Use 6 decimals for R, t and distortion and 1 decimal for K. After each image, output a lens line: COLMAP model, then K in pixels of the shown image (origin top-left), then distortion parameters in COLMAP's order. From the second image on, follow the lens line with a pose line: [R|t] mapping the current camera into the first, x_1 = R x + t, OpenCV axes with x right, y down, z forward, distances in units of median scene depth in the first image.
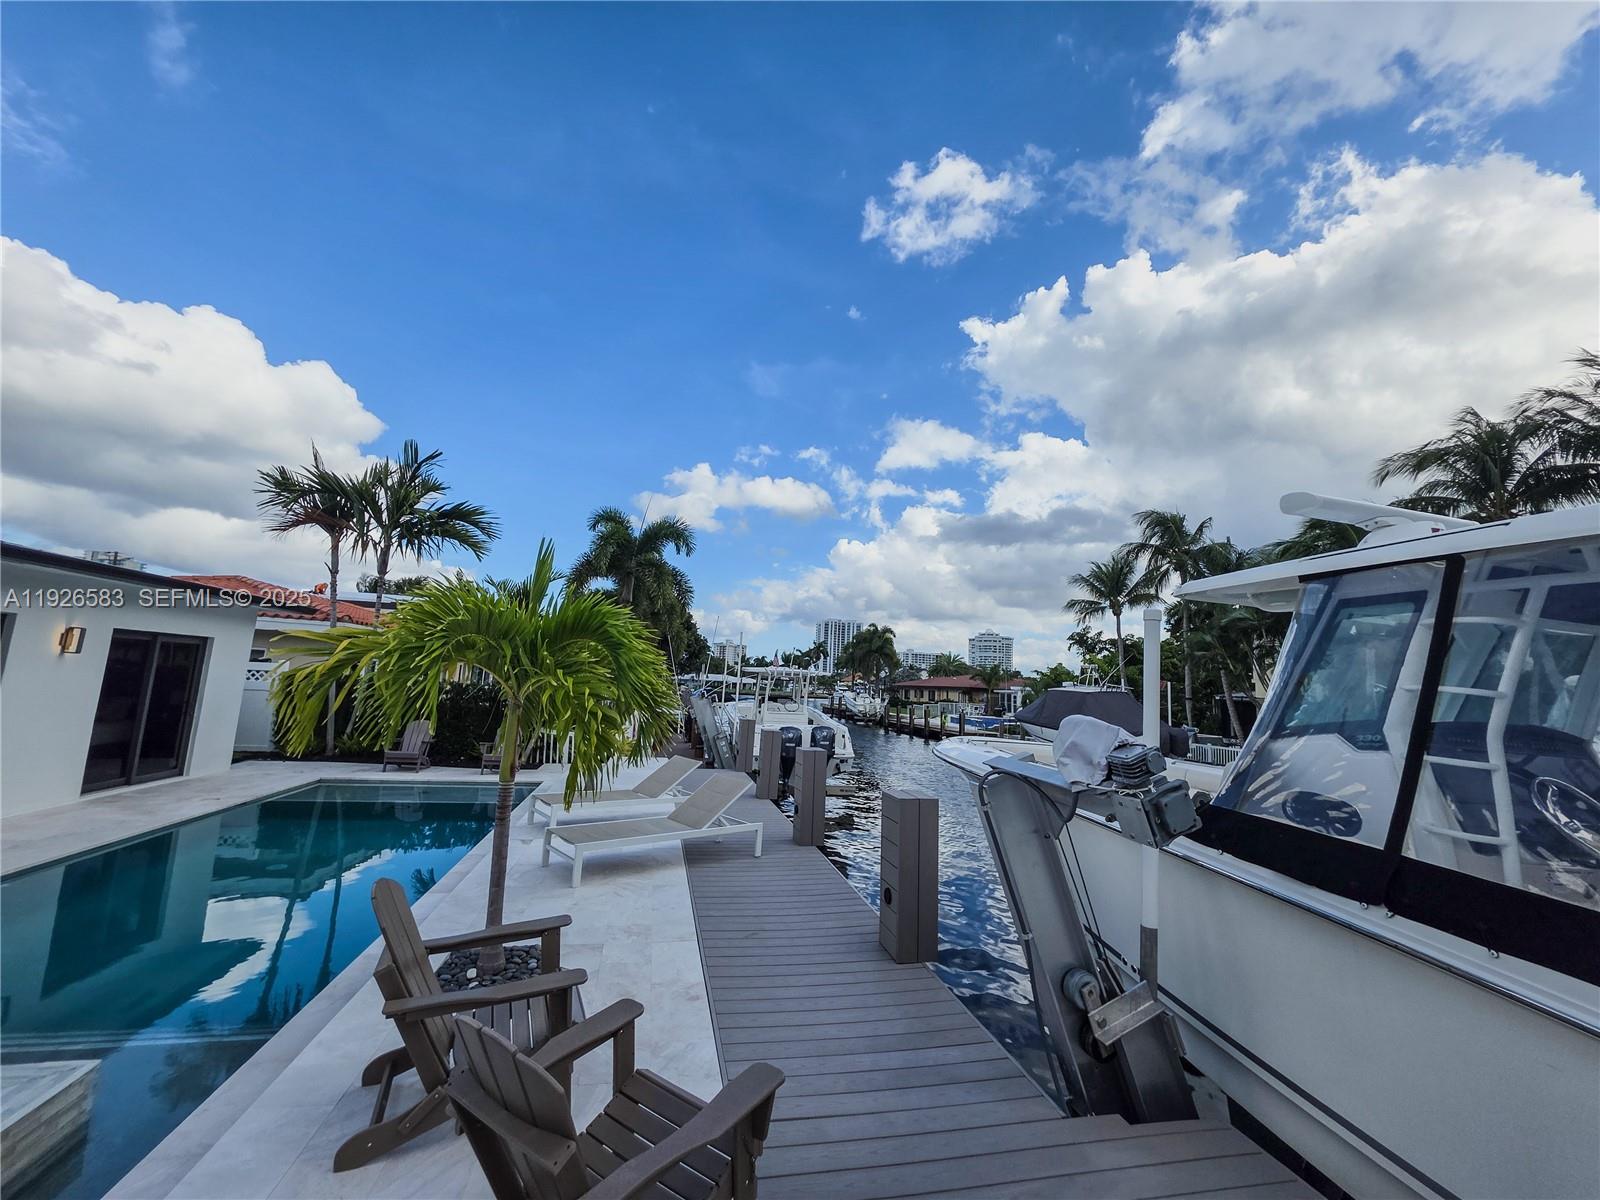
lens RADIAL K [[633.7, 0, 800.0], [0, 633.7, 600.0], [0, 0, 1]] dist [-0.006730, 0.000030]
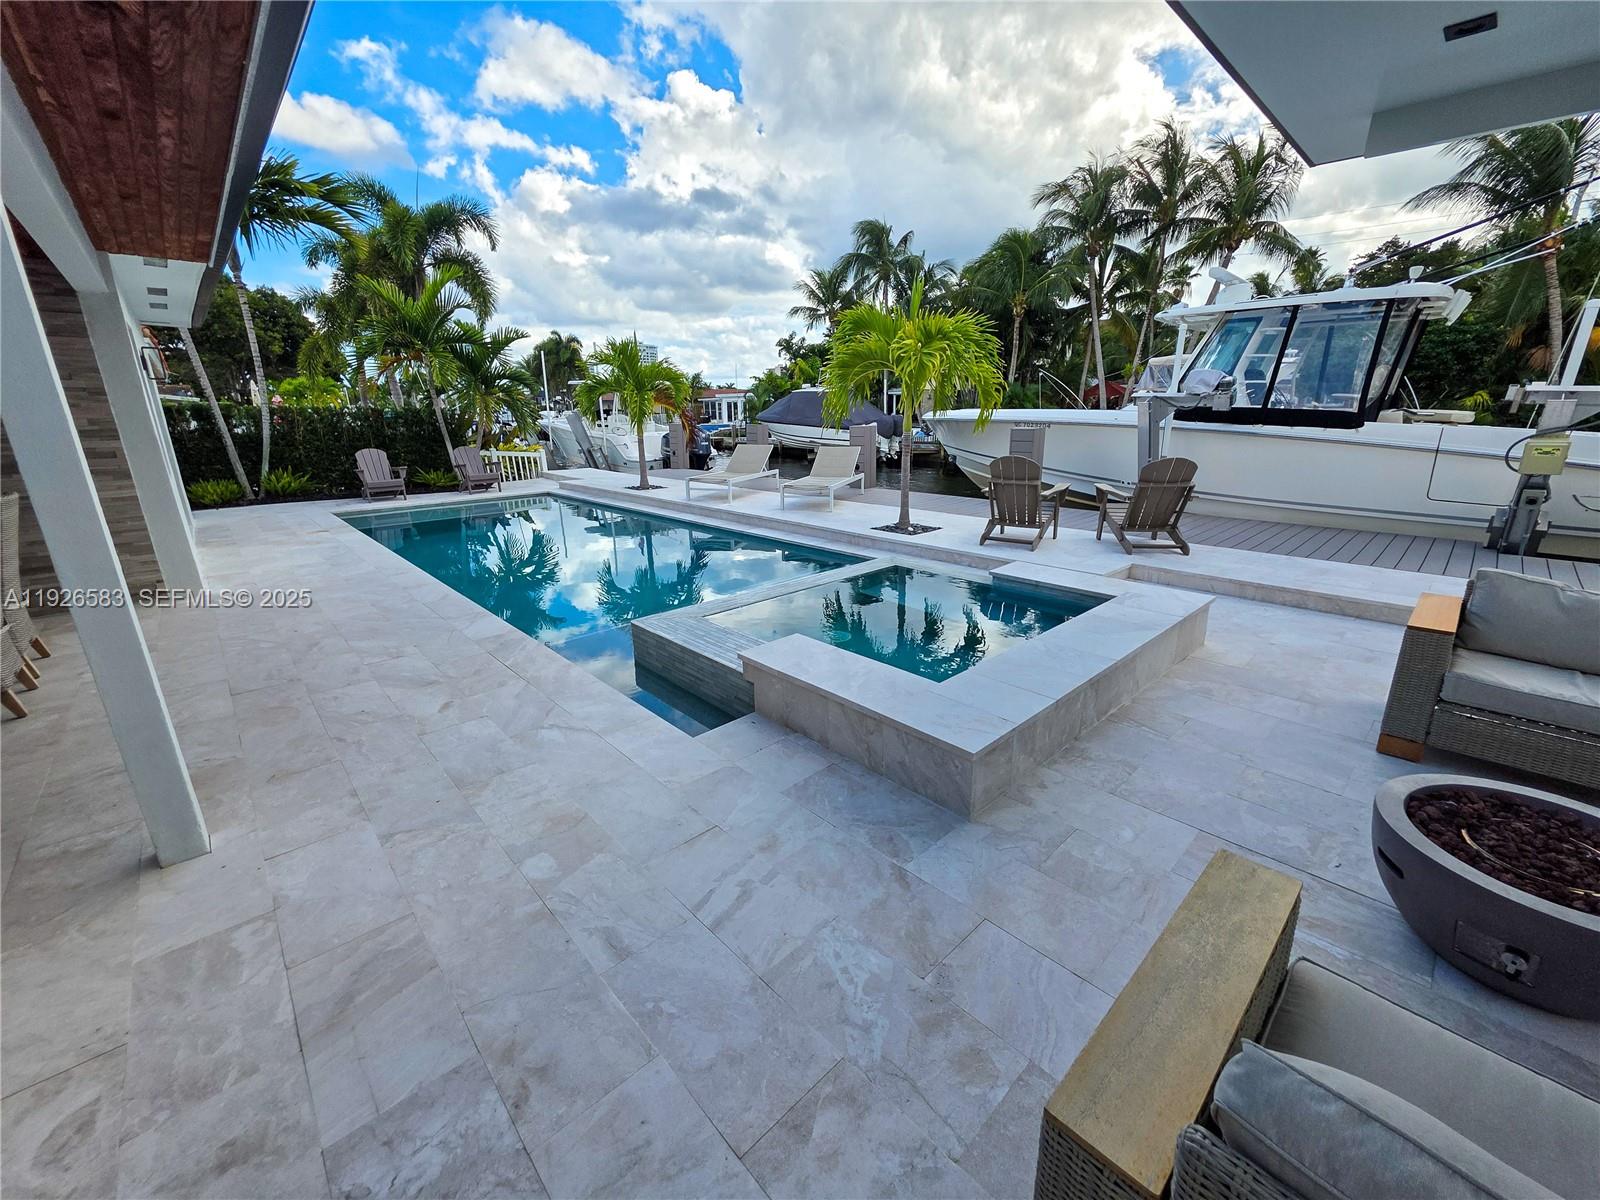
lens RADIAL K [[640.2, 0, 800.2], [0, 640.2, 596.4], [0, 0, 1]] dist [0.001648, 0.000039]
pose [[0.860734, -0.201604, 0.467433, -0.589618], [-0.012631, 0.909495, 0.415524, -0.014977], [-0.508899, -0.363559, 0.780286, -0.150670]]
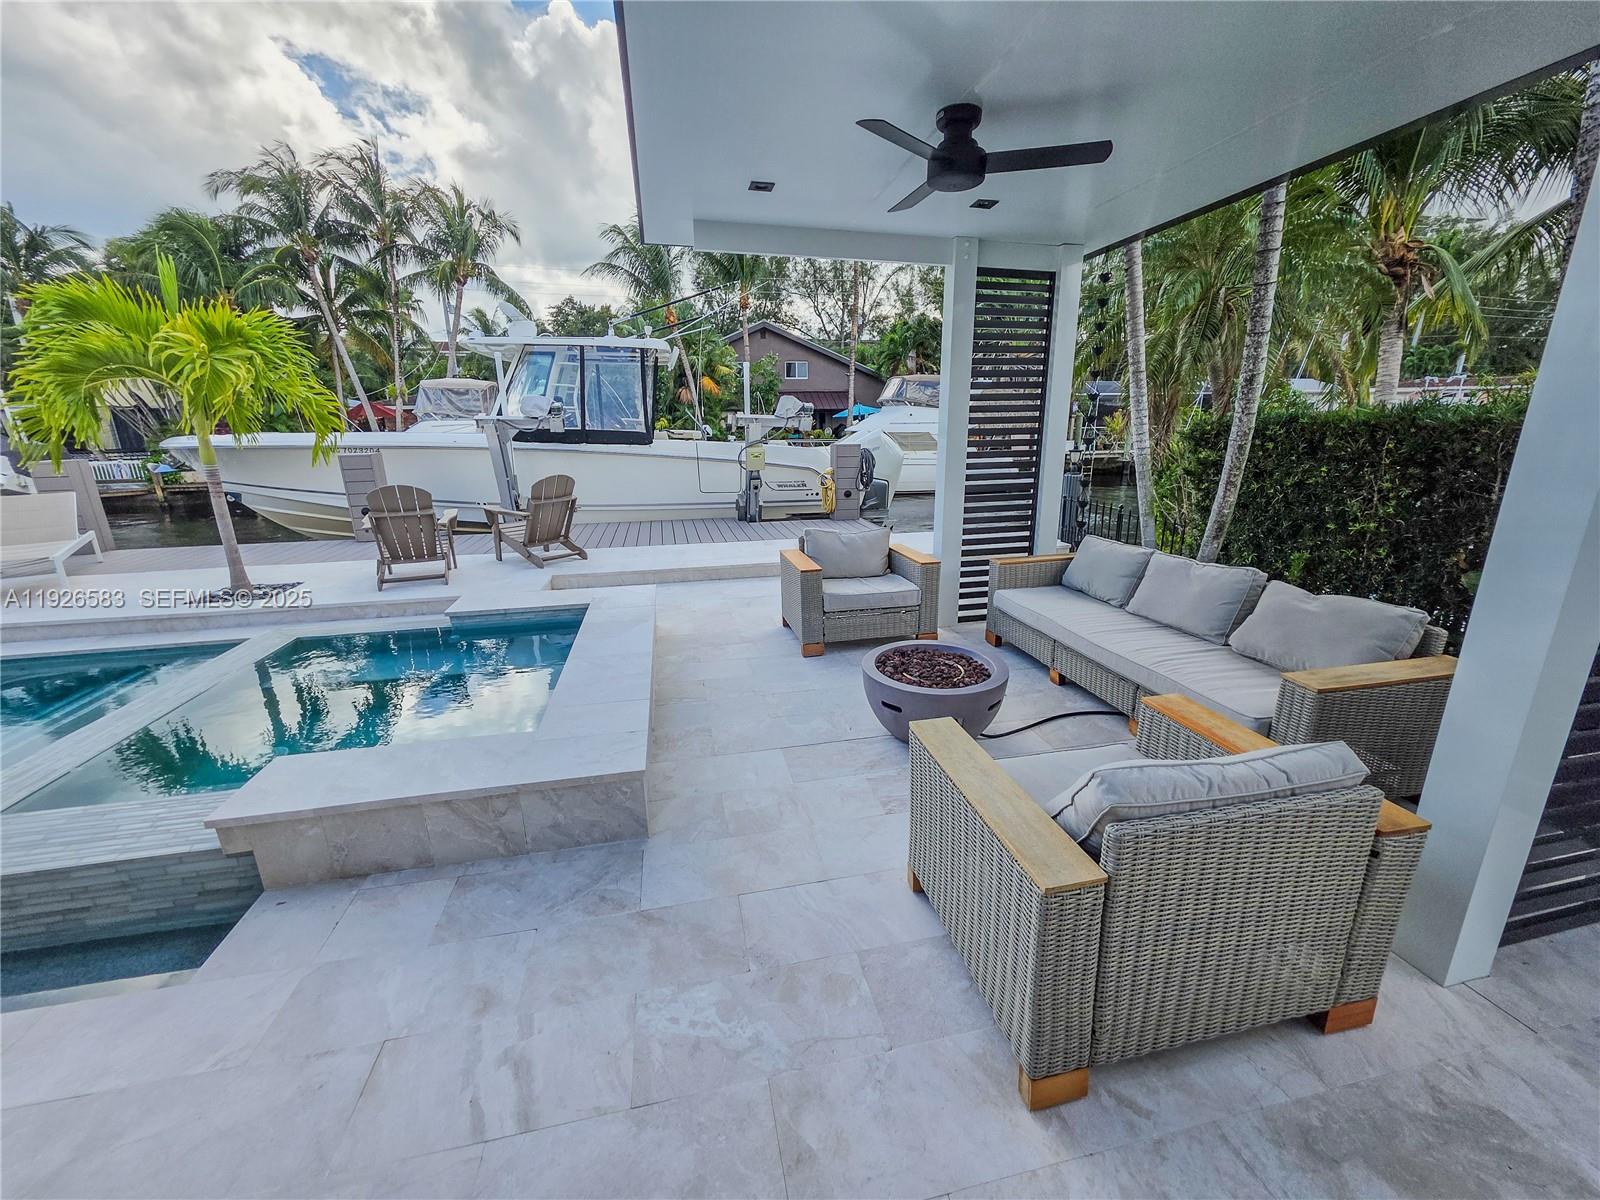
lens RADIAL K [[640.2, 0, 800.2], [0, 640.2, 596.4], [0, 0, 1]] dist [0.001648, 0.000039]
pose [[0.016386, -0.314468, 0.949127, -0.634696], [-0.119786, 0.941800, 0.314109, -0.008788], [-0.992664, -0.118839, -0.022237, -0.075745]]
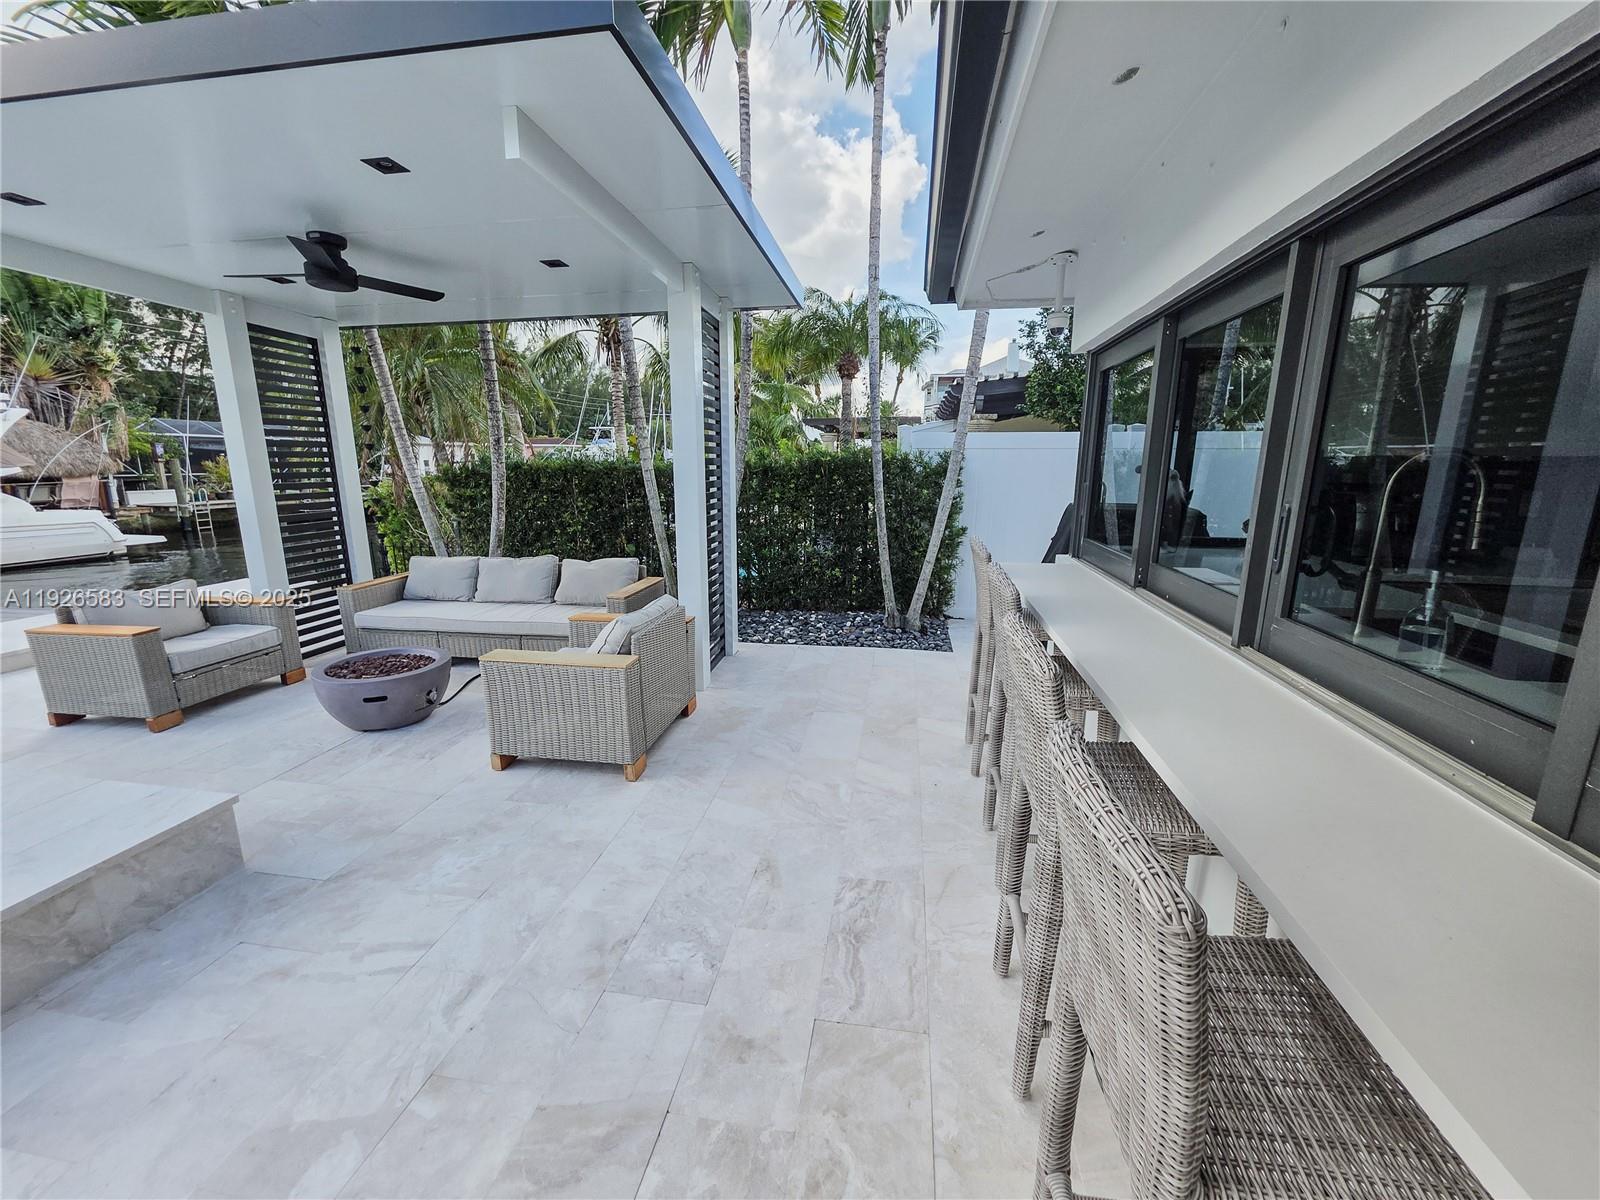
lens RADIAL K [[640.2, 0, 800.2], [0, 640.2, 596.4], [0, 0, 1]] dist [0.001648, 0.000039]
pose [[-0.924784, -0.129817, 0.357663, -0.699590], [-0.100037, 0.989882, 0.100627, 0.008907], [-0.367107, 0.057279, -0.928413, 0.090182]]
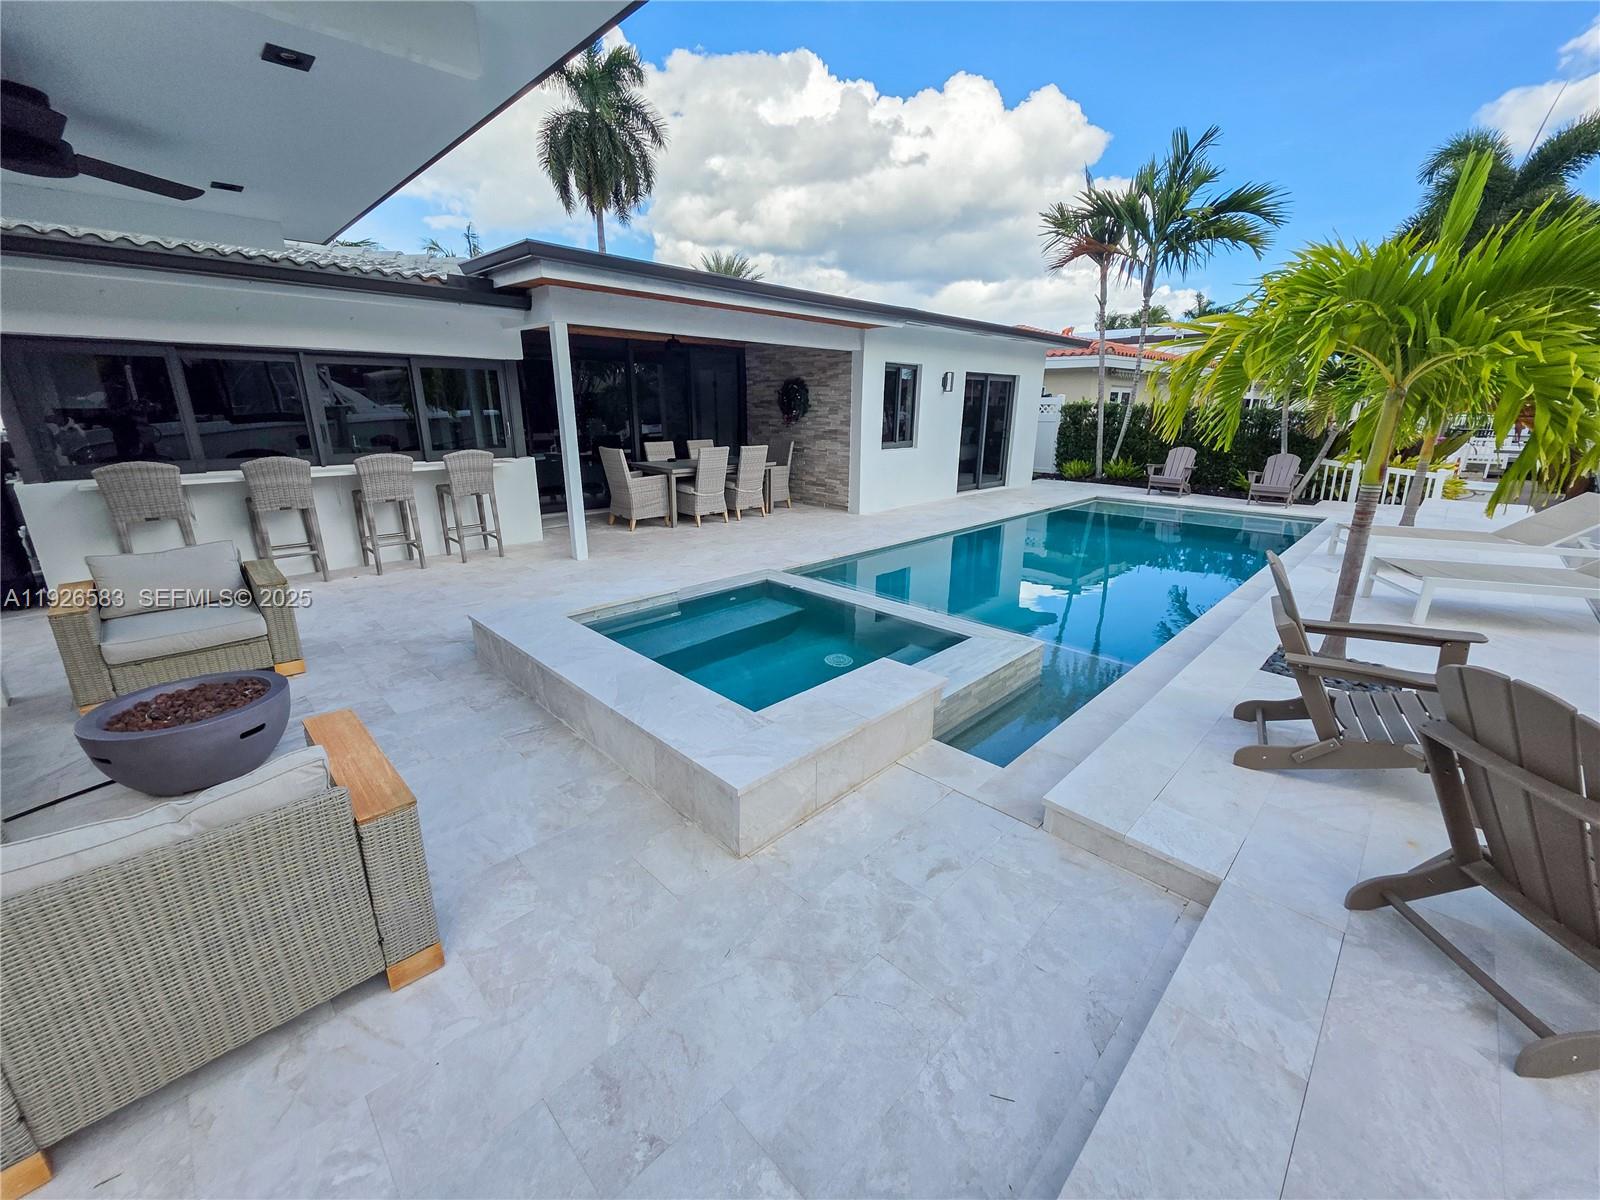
lens RADIAL K [[640.2, 0, 800.2], [0, 640.2, 596.4], [0, 0, 1]] dist [0.001648, 0.000039]
pose [[0.531795, 0.196607, -0.823735, -0.040220], [0.135419, 0.940421, 0.311882, 0.014098], [0.835976, -0.277406, 0.473487, -0.048812]]
